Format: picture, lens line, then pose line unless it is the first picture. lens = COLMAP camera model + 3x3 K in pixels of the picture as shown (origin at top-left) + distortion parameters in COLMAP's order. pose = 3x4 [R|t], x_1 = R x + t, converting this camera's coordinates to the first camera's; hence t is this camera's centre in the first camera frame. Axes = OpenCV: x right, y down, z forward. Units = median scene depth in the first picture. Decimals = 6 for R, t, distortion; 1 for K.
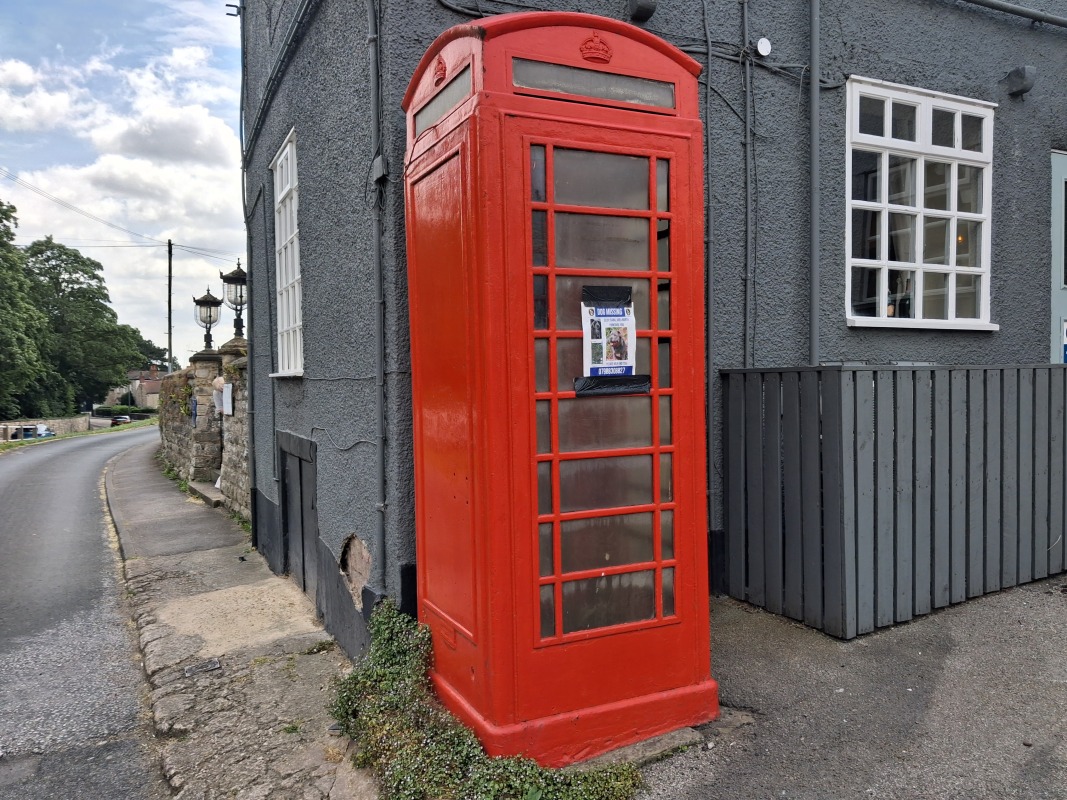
lens RADIAL K [[839.7, 0, 546.8], [0, 839.7, 401.4], [0, 0, 1]] dist [-0.002330, -0.012298]
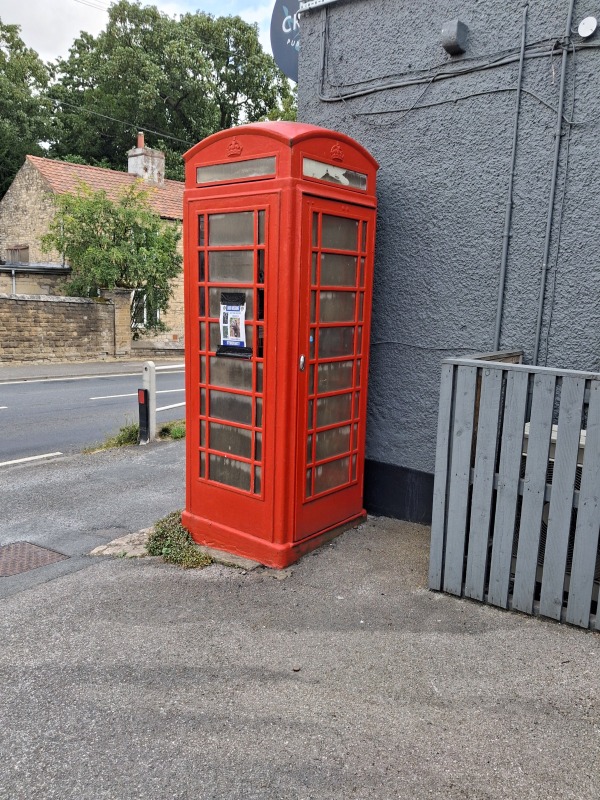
lens RADIAL K [[627.9, 0, 300.0], [0, 627.9, 400.0], [0, 0, 1]] dist [-0.007397, -0.010243]
pose [[0.411648, 0.185655, -0.892232, 1.033638], [-0.065088, 0.982519, 0.174412, -0.122722], [0.909016, -0.013723, 0.416536, 0.467930]]
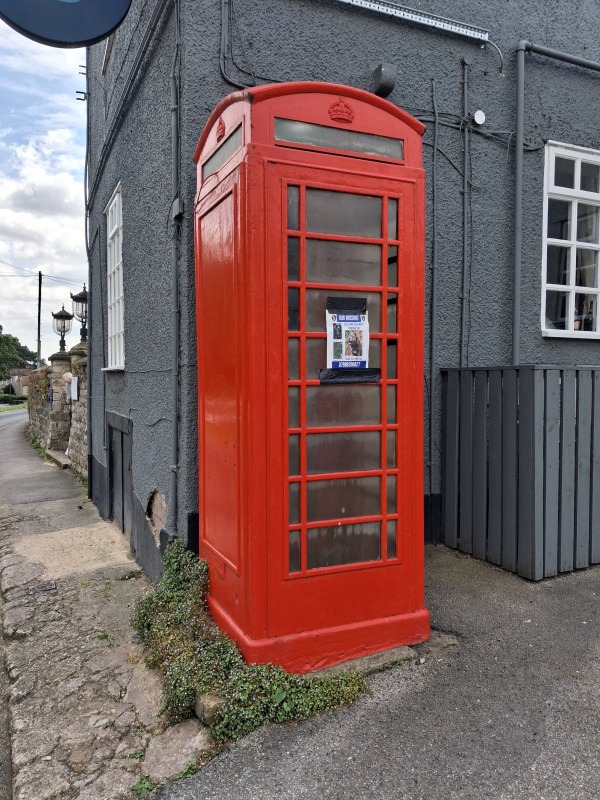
lens RADIAL K [[629.6, 0, 292.5], [0, 629.6, 396.8], [0, 0, 1]] dist [-0.002330, -0.012298]
pose [[0.998941, 0.018240, -0.042240, 0.025733], [-0.018239, 0.999834, 0.000406, 0.011243], [0.042240, 0.000365, 0.999107, 0.032949]]
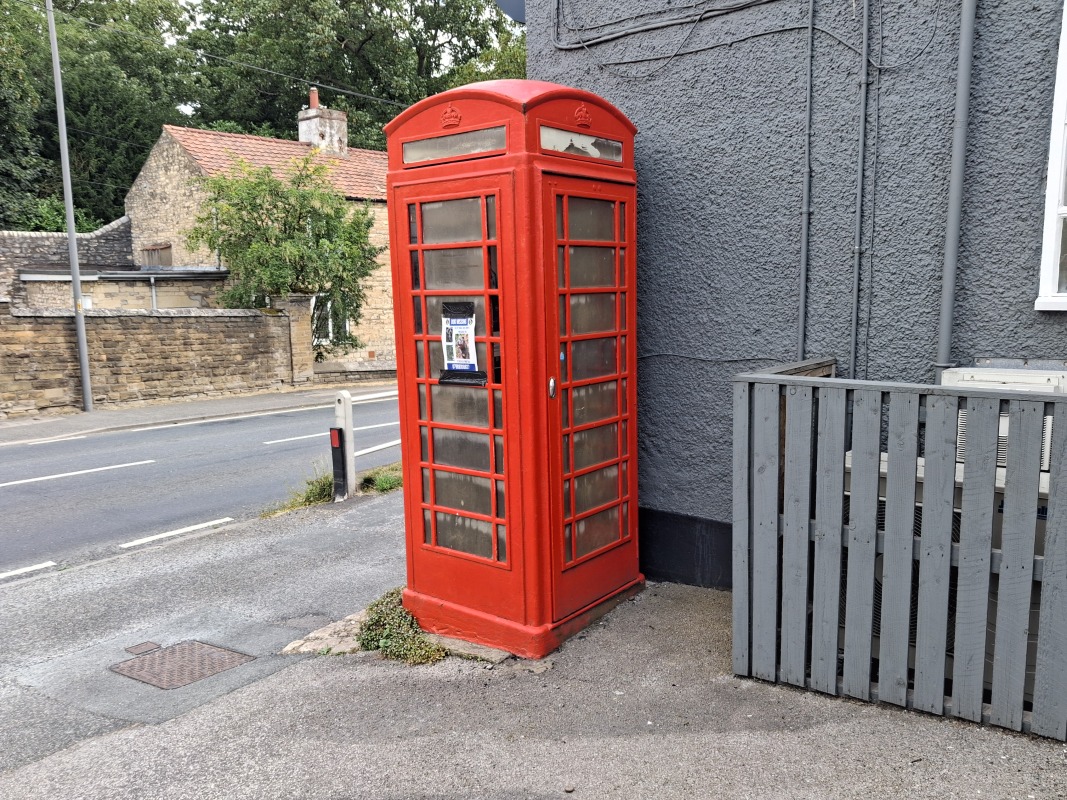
lens RADIAL K [[839.7, 0, 546.8], [0, 839.7, 401.4], [0, 0, 1]] dist [-0.002330, -0.012298]
pose [[0.429487, 0.136136, -0.892753, 1.052418], [-0.016009, 0.989565, 0.143197, -0.137989], [0.902931, -0.047209, 0.427184, 0.441487]]
